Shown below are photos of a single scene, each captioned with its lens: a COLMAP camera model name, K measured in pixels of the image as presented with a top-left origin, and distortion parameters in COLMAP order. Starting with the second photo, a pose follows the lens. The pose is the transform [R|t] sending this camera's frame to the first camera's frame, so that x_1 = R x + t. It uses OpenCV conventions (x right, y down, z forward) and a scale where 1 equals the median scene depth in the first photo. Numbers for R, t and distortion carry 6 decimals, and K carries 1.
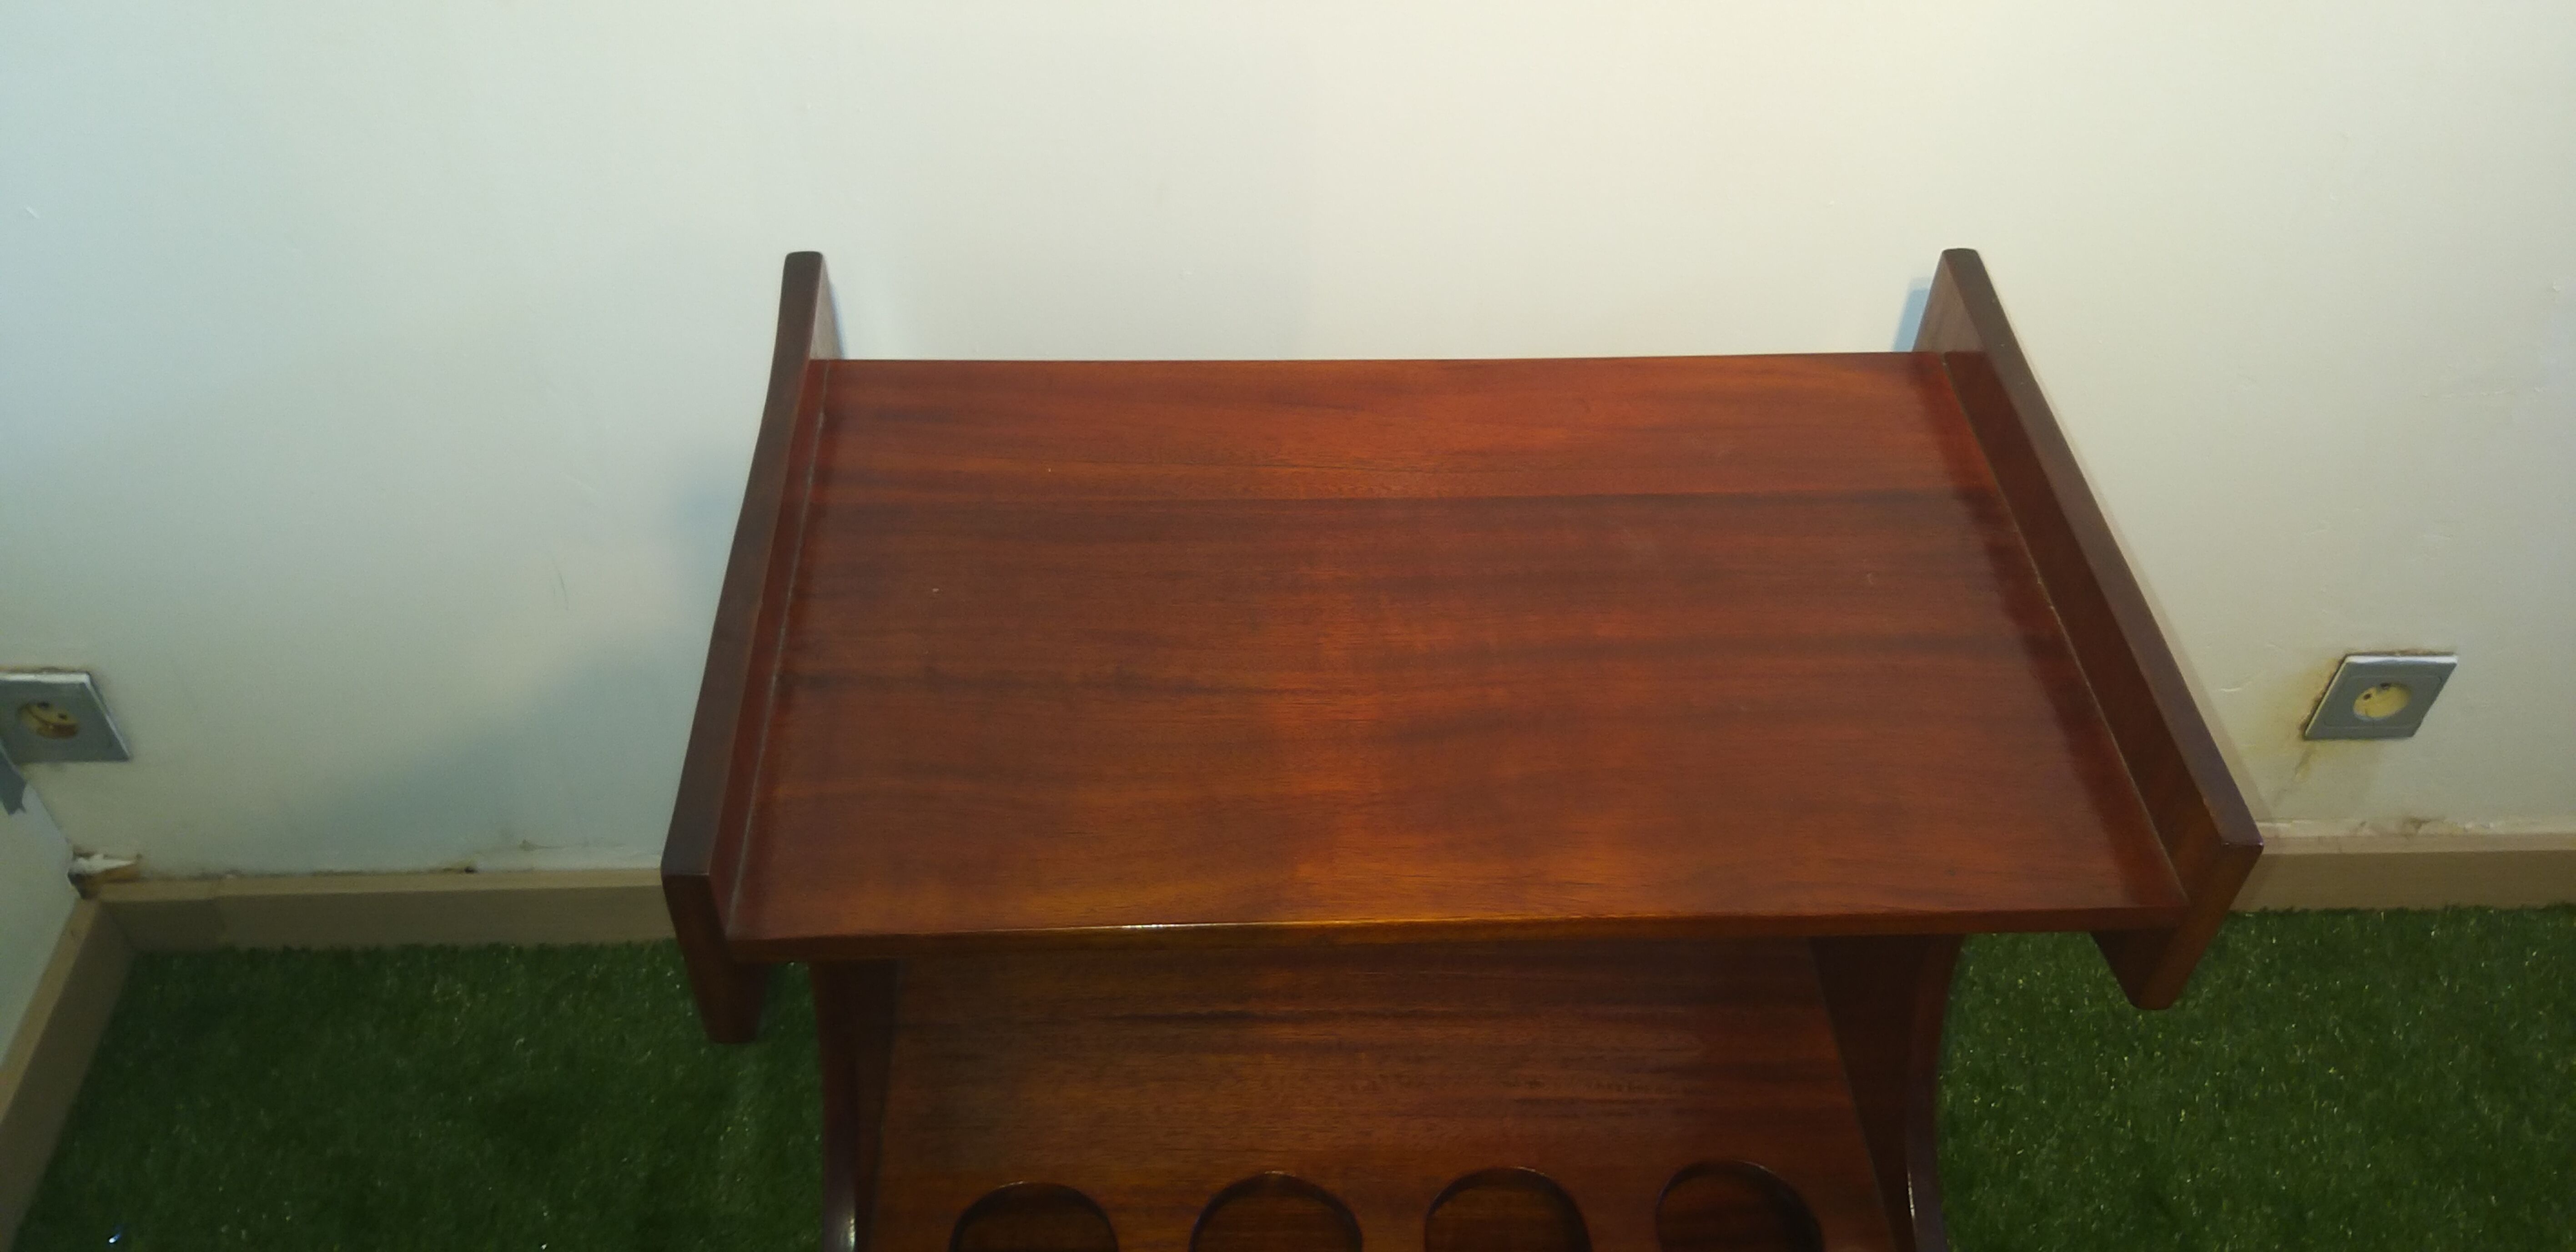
lens RADIAL K [[1964.1, 0, 1318.6], [0, 1964.1, 595.4], [0, 0, 1]] dist [0.085010, -0.164826]
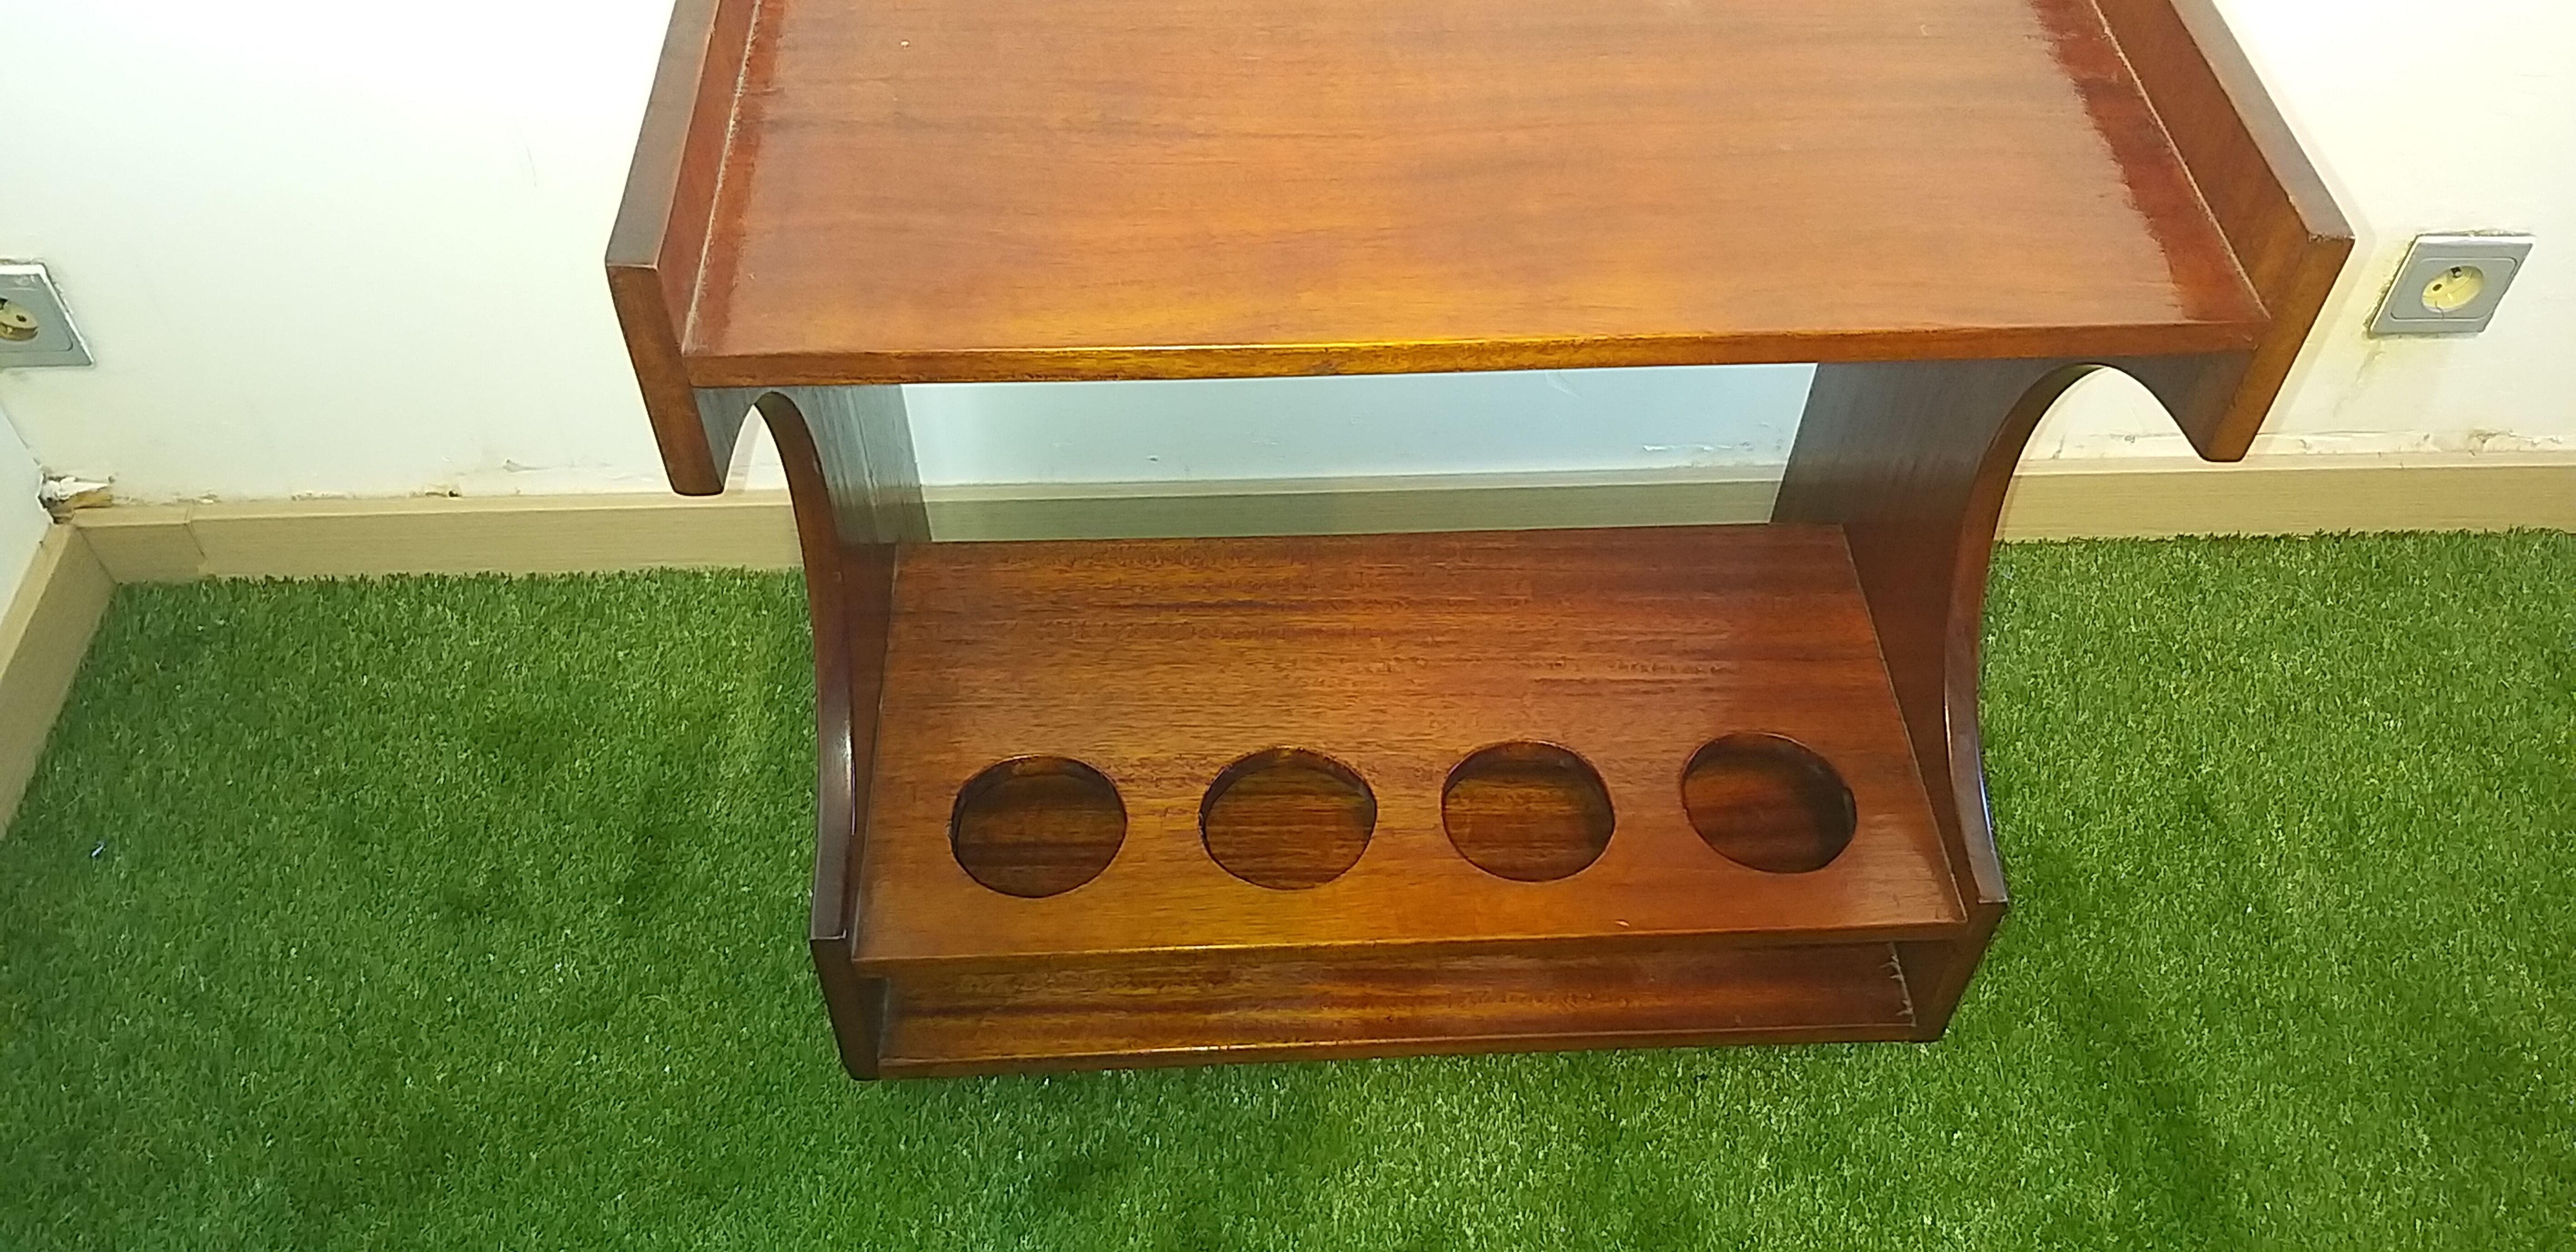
lens RADIAL K [[1964.1, 0, 1318.6], [0, 1964.1, 595.4], [0, 0, 1]] dist [0.085010, -0.164826]
pose [[0.999880, -0.009189, -0.012467, 0.005388], [0.010115, 0.997028, 0.076376, 0.128971], [0.011728, -0.076493, 0.997001, 0.042203]]
